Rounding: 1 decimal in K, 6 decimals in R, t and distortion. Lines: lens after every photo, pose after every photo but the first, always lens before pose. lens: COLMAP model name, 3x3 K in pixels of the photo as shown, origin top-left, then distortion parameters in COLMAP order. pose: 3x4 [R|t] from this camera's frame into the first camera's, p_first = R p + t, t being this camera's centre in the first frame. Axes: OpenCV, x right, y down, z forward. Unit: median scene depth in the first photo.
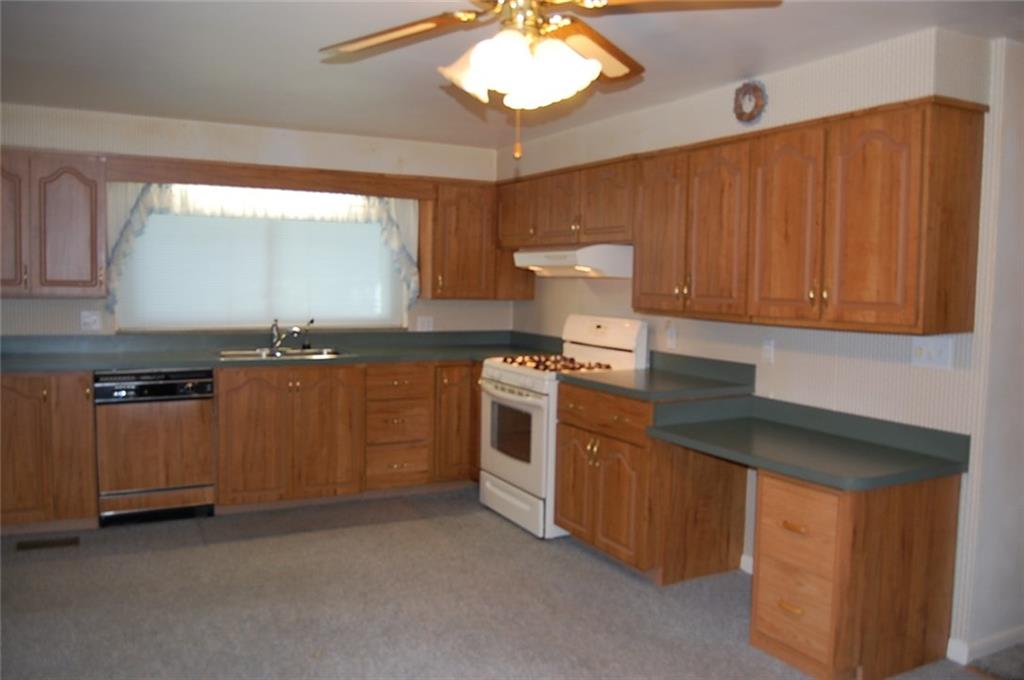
lens RADIAL K [[810.7, 0, 507.9], [0, 810.7, 342.3], [0, 0, 1]] dist [-0.098089, 0.043534]
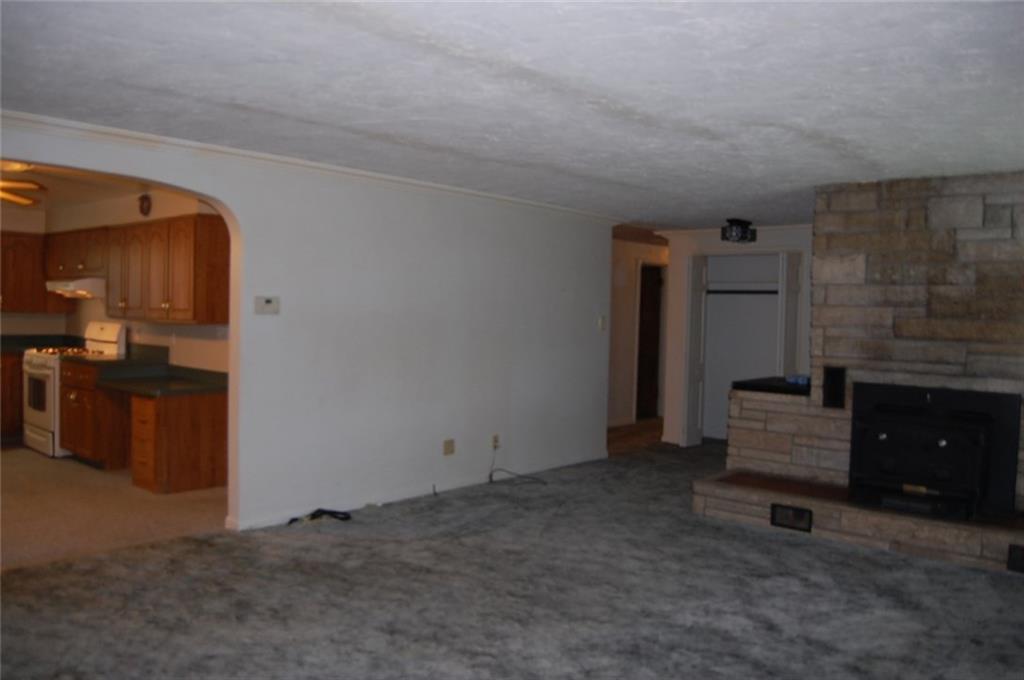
lens RADIAL K [[810.7, 0, 507.9], [0, 810.7, 342.3], [0, 0, 1]] dist [-0.098089, 0.043534]
pose [[0.935514, -0.007906, 0.353202, 0.183123], [0.018373, 0.999485, -0.026291, 0.037385], [-0.352812, 0.031085, 0.935178, -0.437973]]
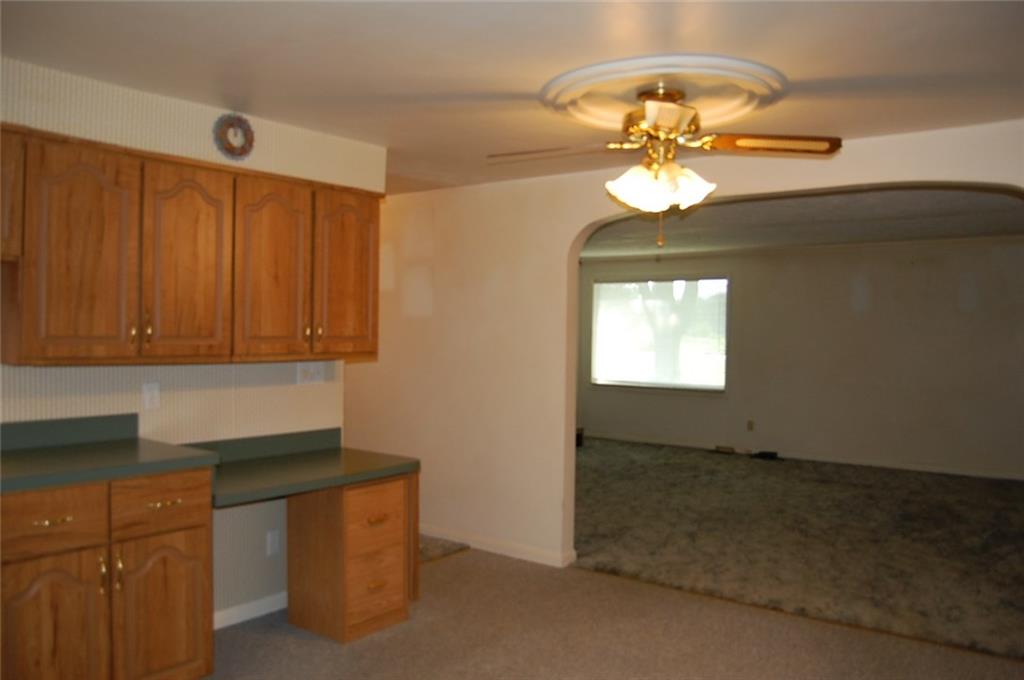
lens RADIAL K [[810.7, 0, 507.9], [0, 810.7, 342.3], [0, 0, 1]] dist [-0.098089, 0.043534]
pose [[-0.405852, -0.039945, 0.913065, -0.871534], [0.048134, 0.996724, 0.065000, -0.116065], [-0.912670, 0.070330, -0.402600, 1.319530]]
